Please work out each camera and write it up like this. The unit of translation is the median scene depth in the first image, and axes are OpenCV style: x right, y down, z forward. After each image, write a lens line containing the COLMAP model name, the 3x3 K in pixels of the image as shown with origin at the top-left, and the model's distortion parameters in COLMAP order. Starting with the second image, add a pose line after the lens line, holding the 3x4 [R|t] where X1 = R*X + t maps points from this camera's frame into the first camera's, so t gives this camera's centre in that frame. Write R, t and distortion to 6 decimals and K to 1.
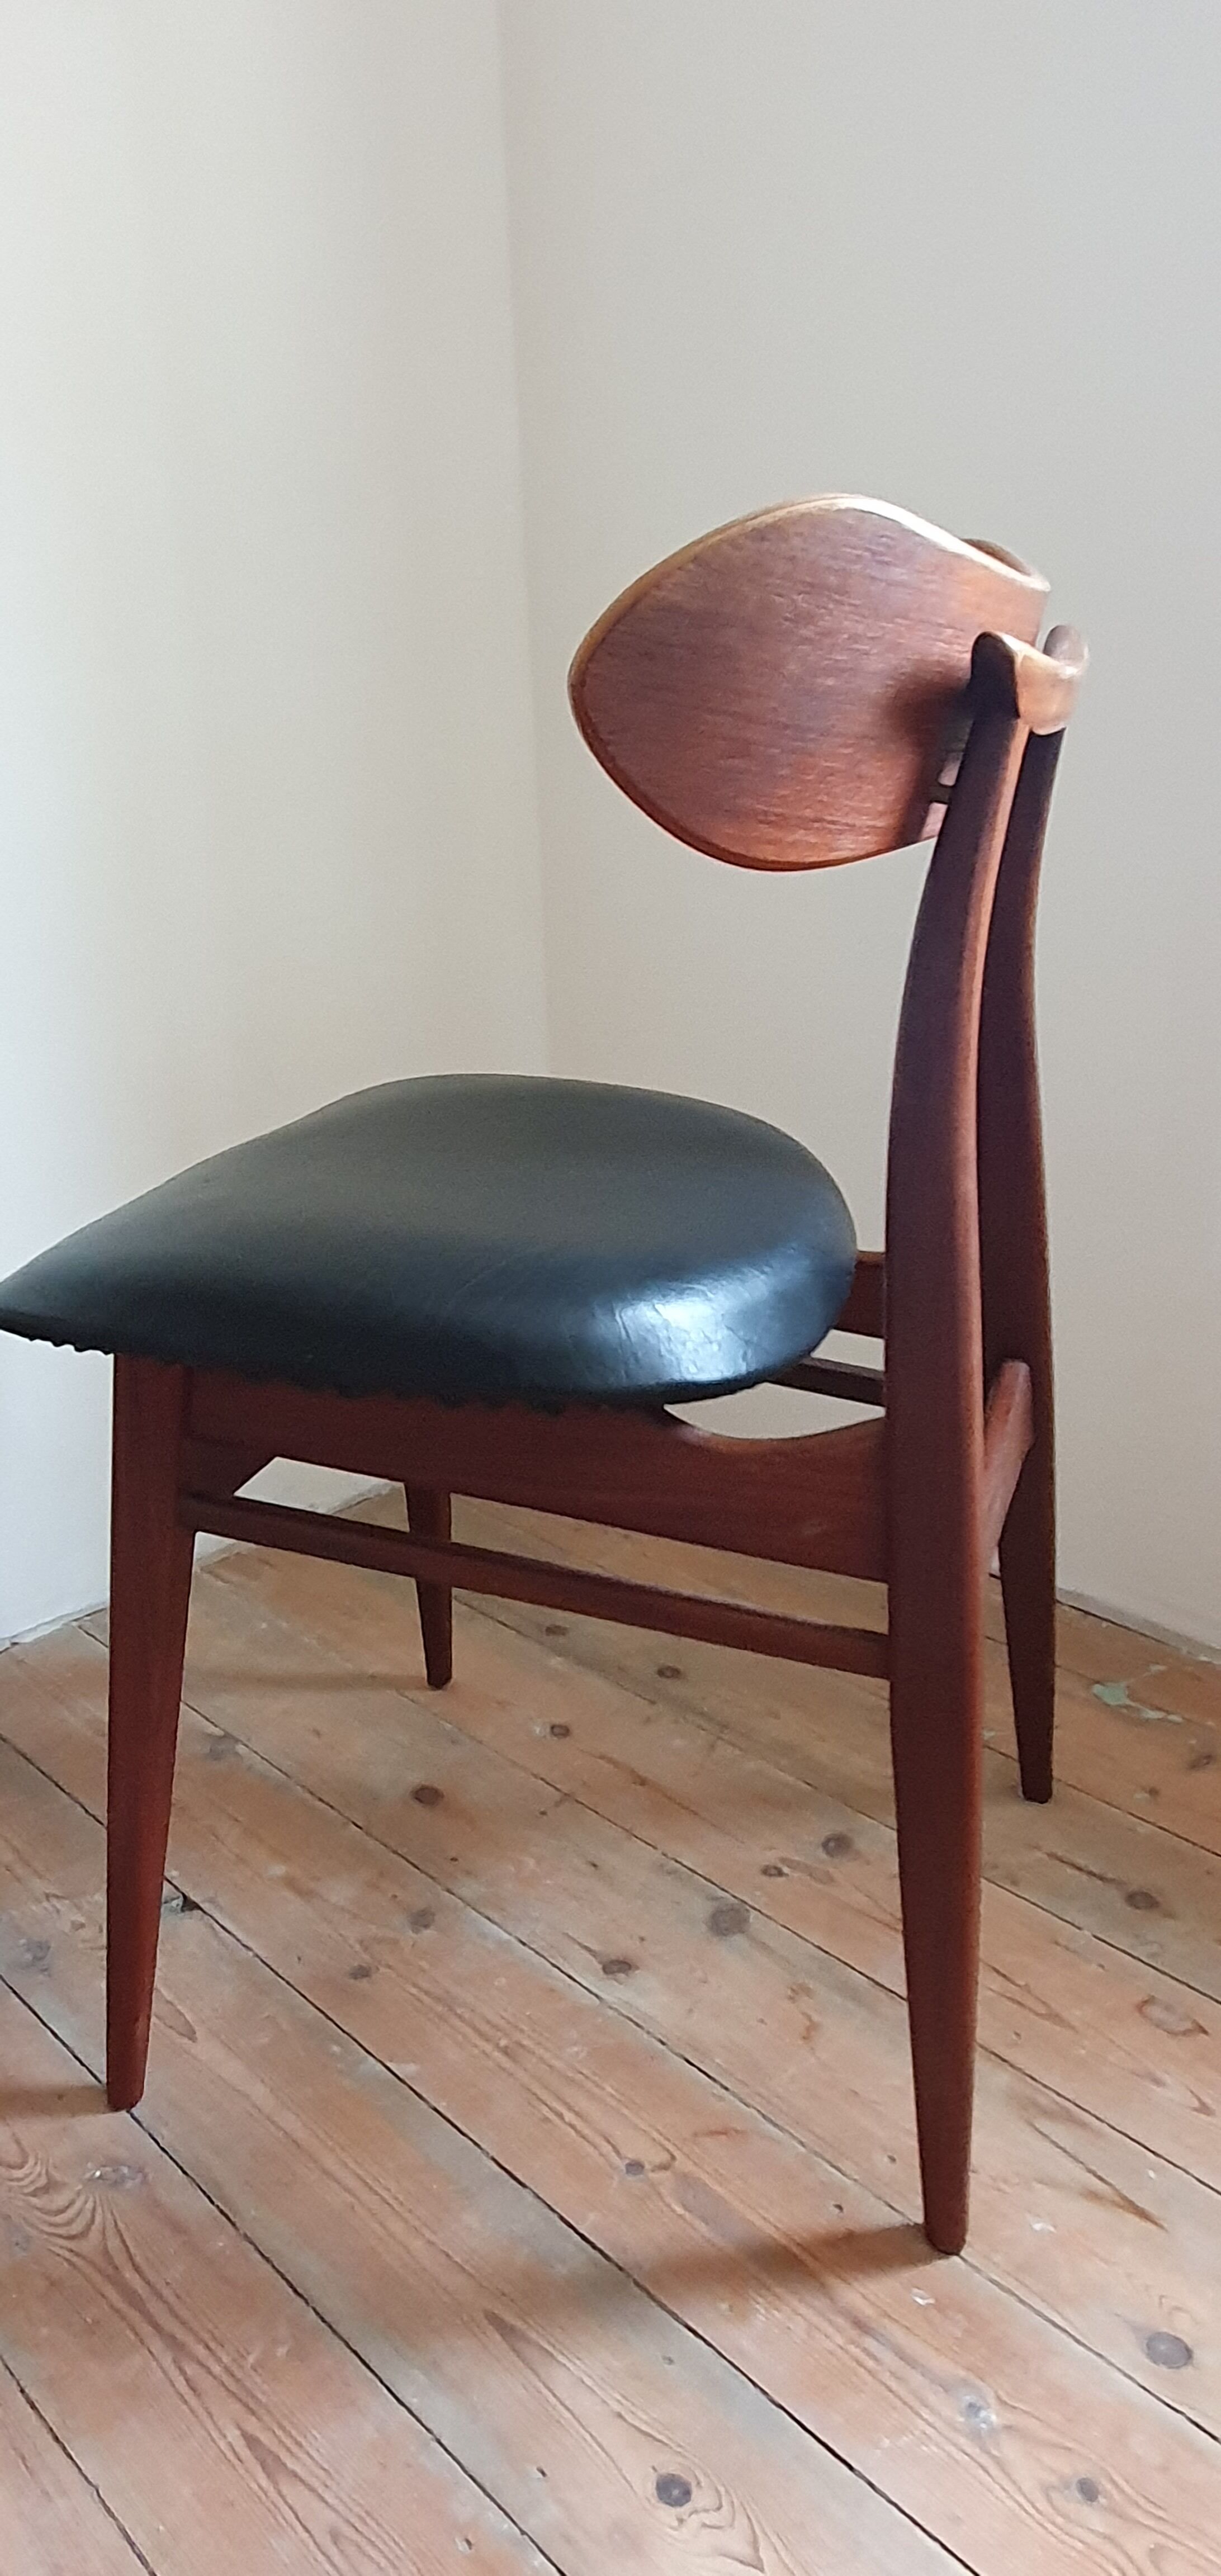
lens RADIAL K [[1735.3, 0, 604.5], [0, 1735.3, 1266.6], [0, 0, 1]] dist [0.005574, -0.003207]
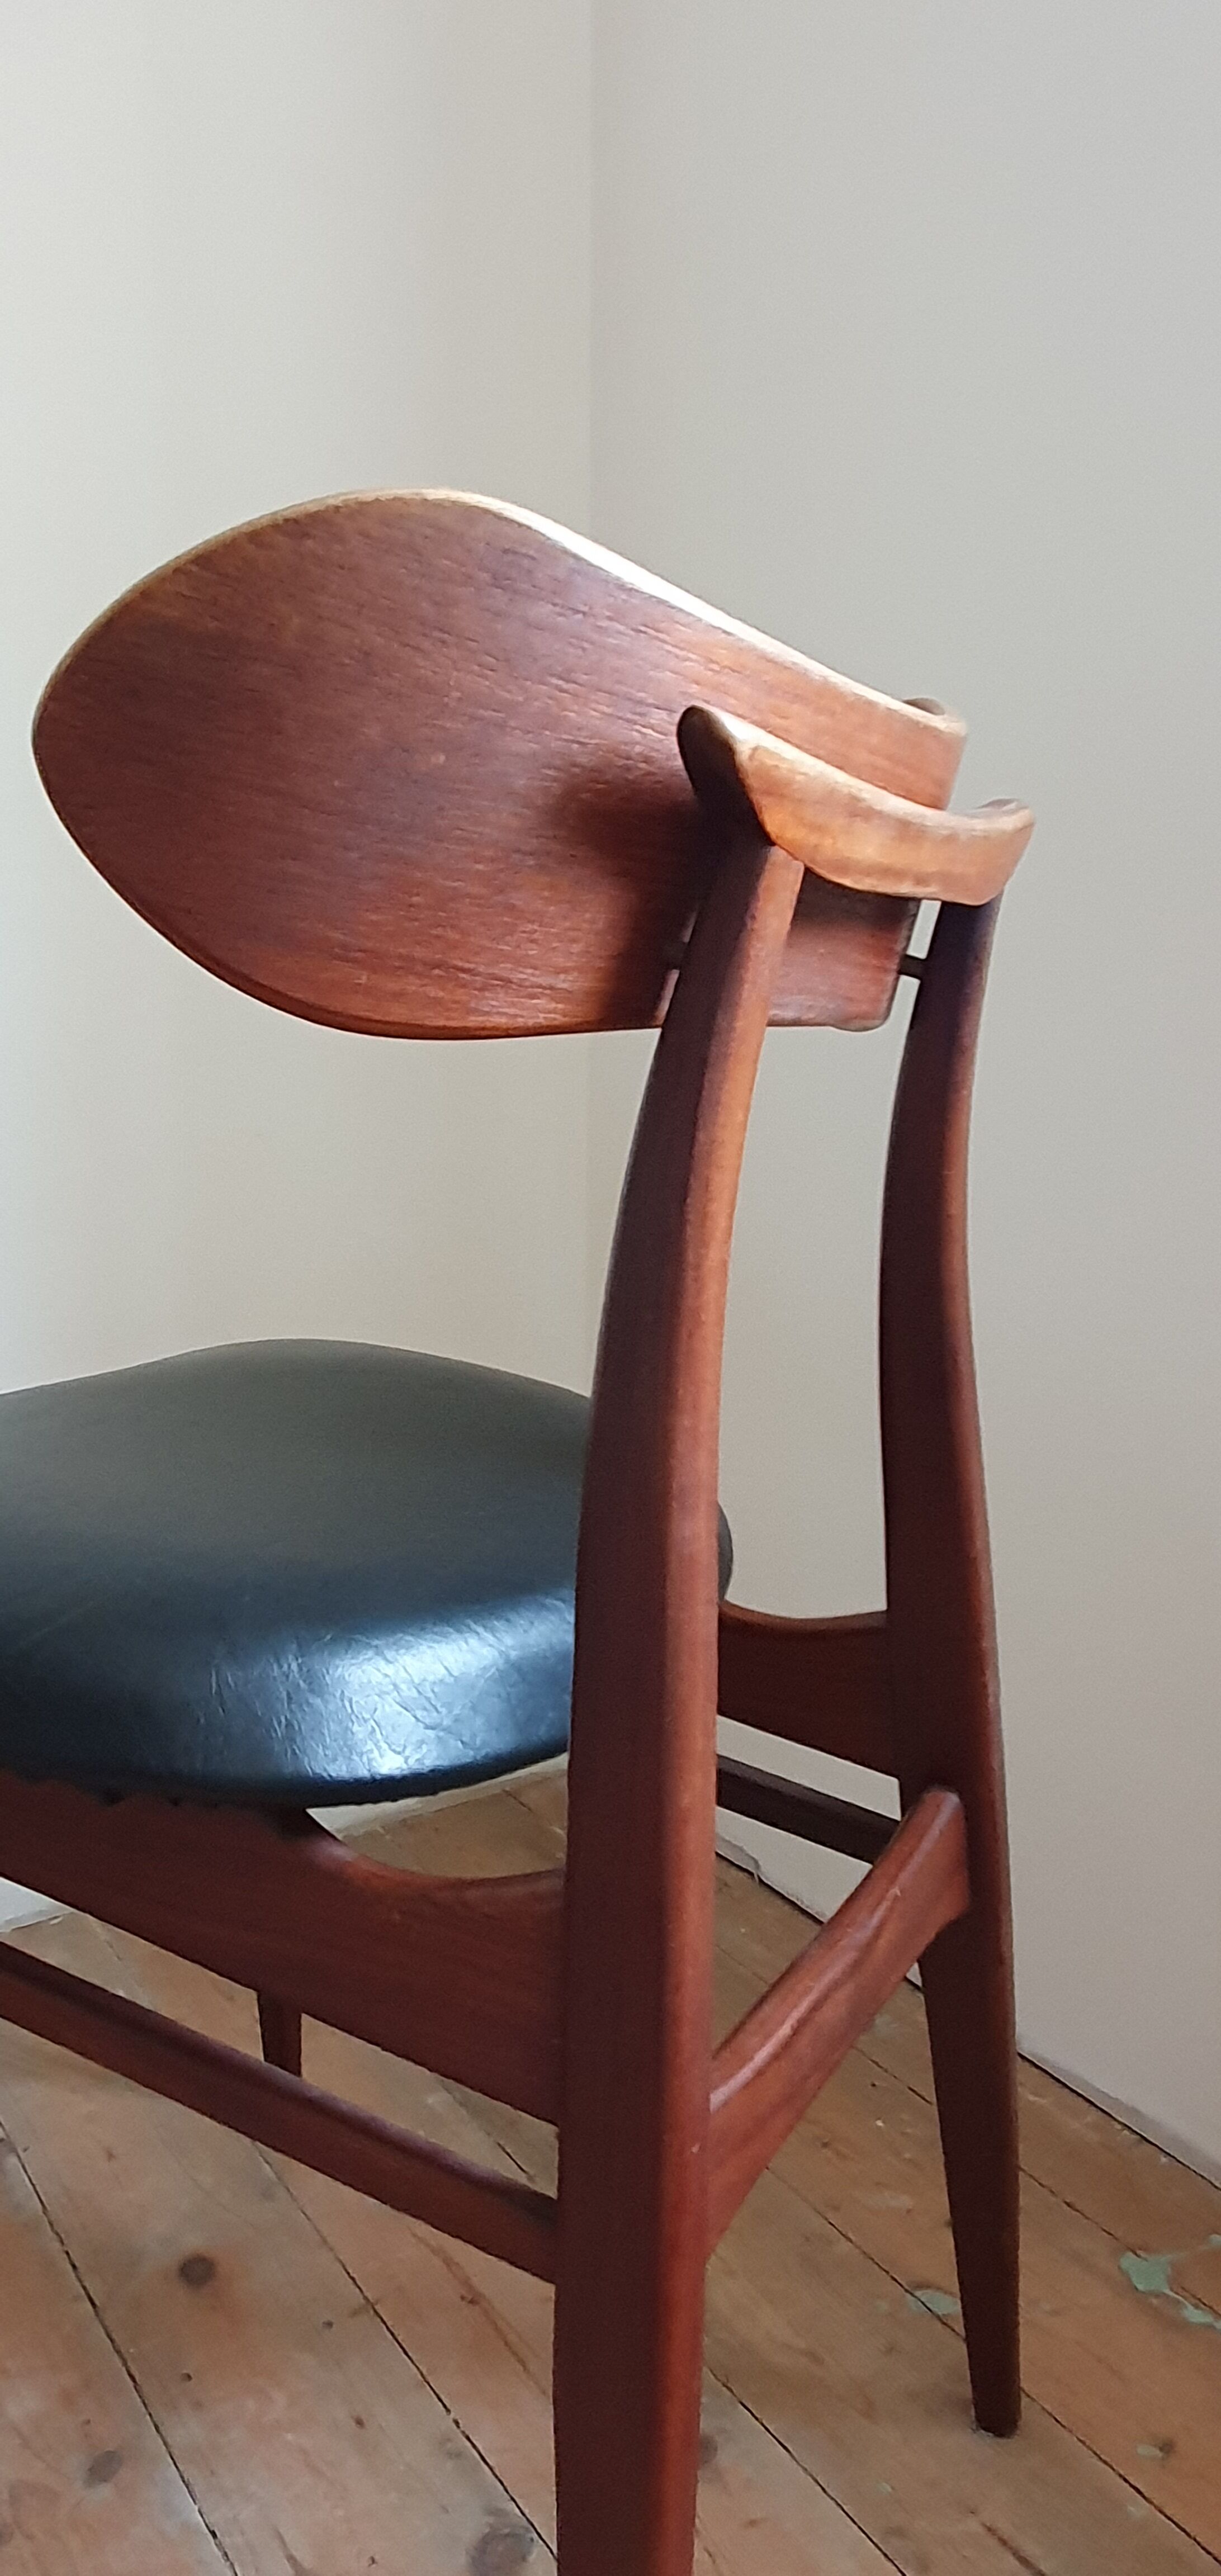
lens RADIAL K [[1795.0, 0, 610.5], [0, 1795.0, 1288.0], [0, 0, 1]] dist [0.011472, 0.000673]
pose [[0.984818, 0.081670, -0.153181, 0.300131], [-0.105645, 0.982162, -0.155555, -0.028596], [0.137745, 0.169376, 0.975878, 0.332392]]
